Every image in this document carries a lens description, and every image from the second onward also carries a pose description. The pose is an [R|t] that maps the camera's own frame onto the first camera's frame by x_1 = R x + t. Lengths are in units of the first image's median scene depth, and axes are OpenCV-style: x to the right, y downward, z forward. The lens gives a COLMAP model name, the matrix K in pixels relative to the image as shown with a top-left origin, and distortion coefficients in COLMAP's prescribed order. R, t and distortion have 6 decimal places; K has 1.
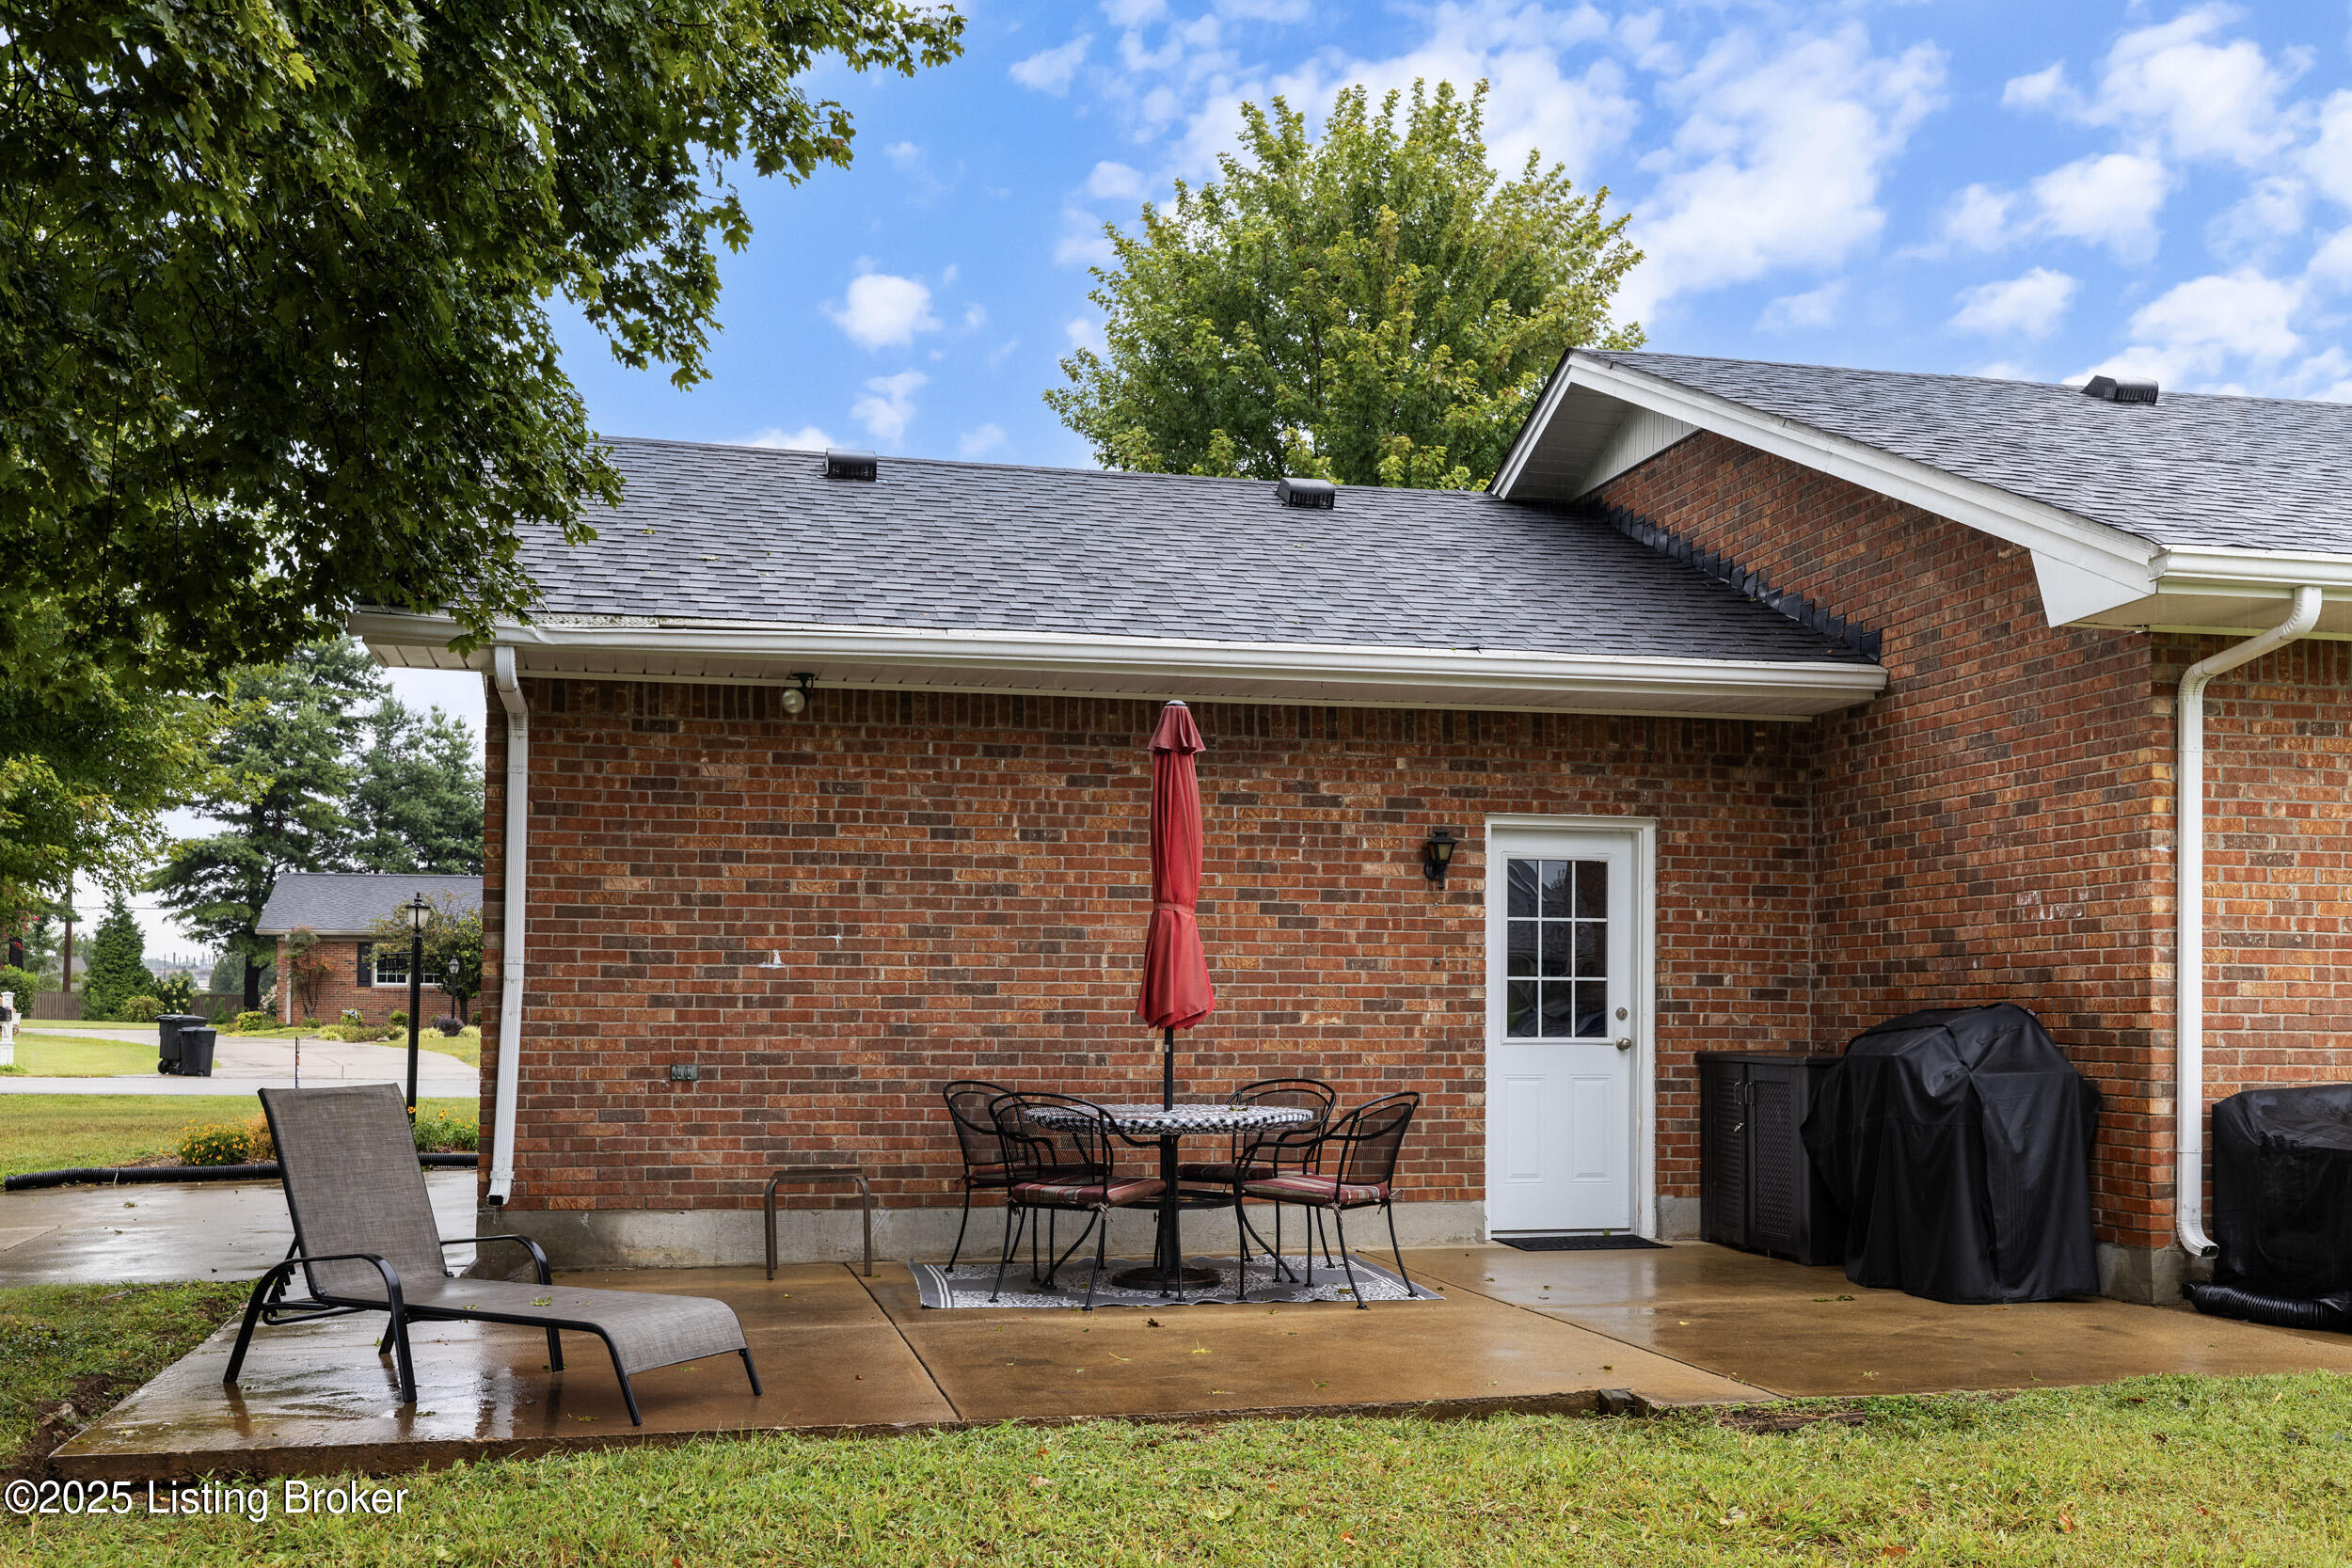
lens RADIAL K [[2250.6, 0, 1176.2], [0, 2250.6, 873.5], [0, 0, 1]] dist [-0.007032, -0.001973]
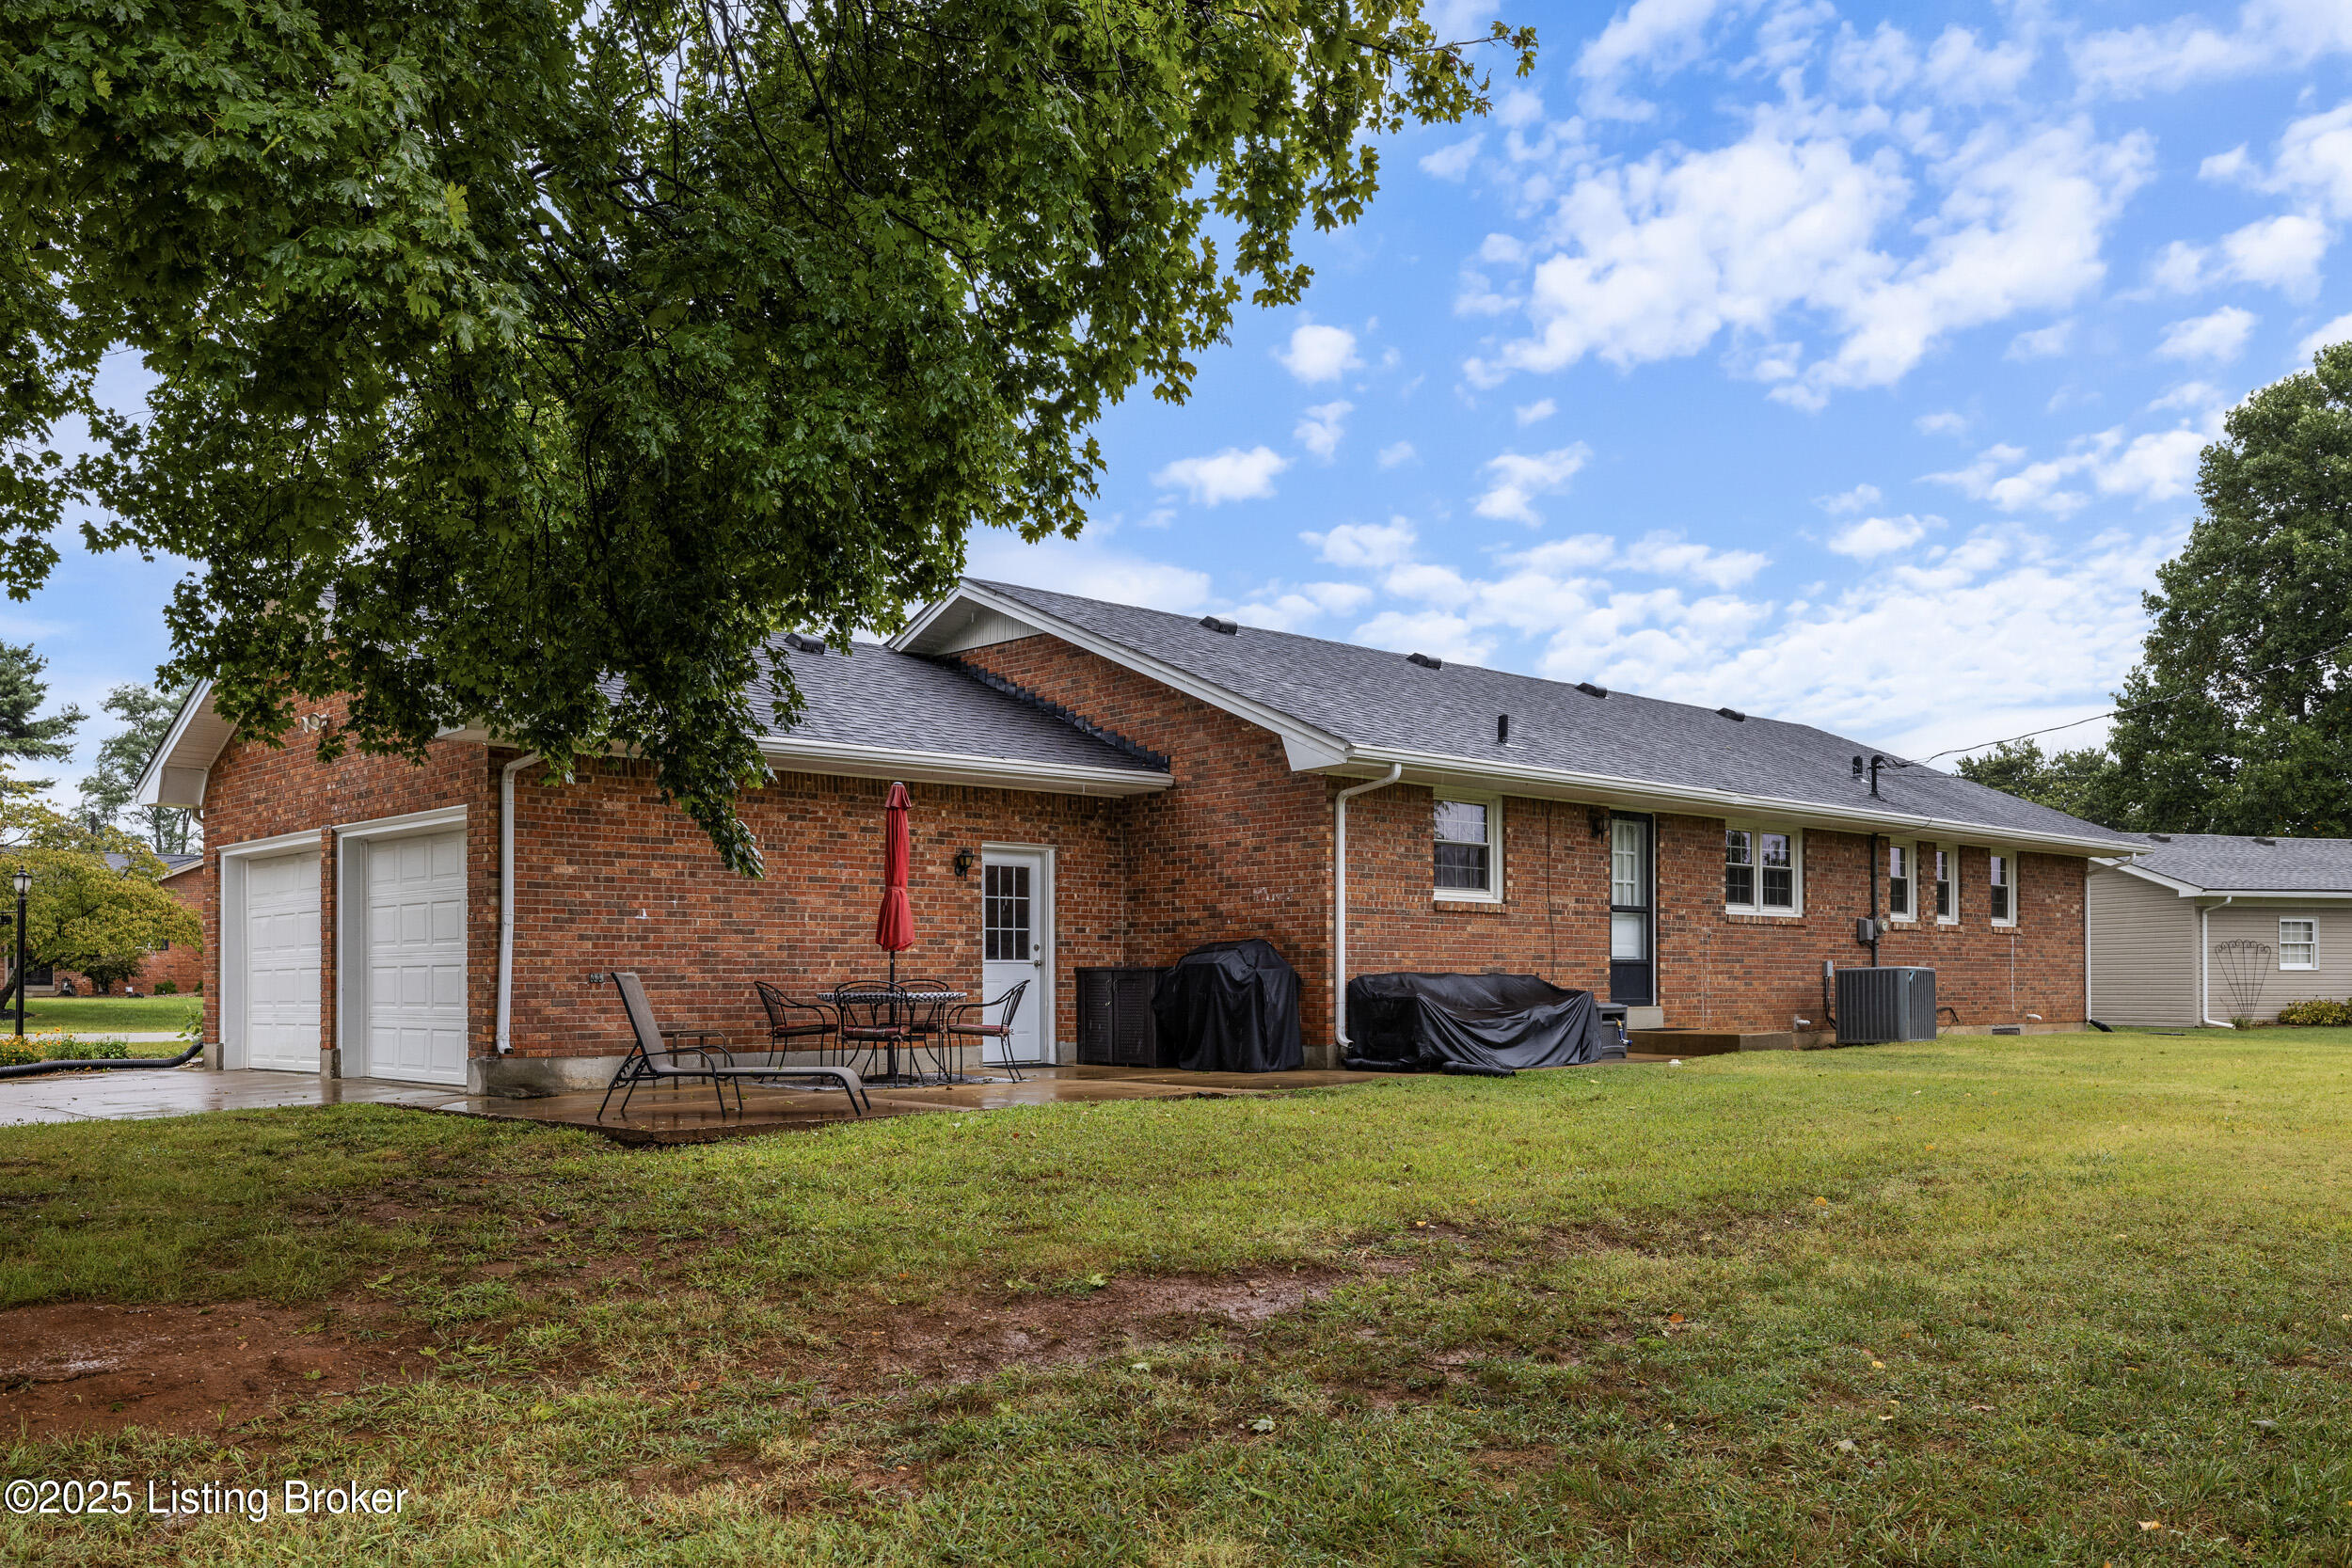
lens RADIAL K [[1870.9, 0, 1176.0], [0, 1870.9, 784.0], [0, 0, 1]] dist [-0.011795, -0.000236]
pose [[0.861033, 0.044671, 0.506584, -0.562822], [-0.022995, 0.998536, -0.048966, -0.001424], [-0.508029, 0.030513, 0.860799, -0.475028]]
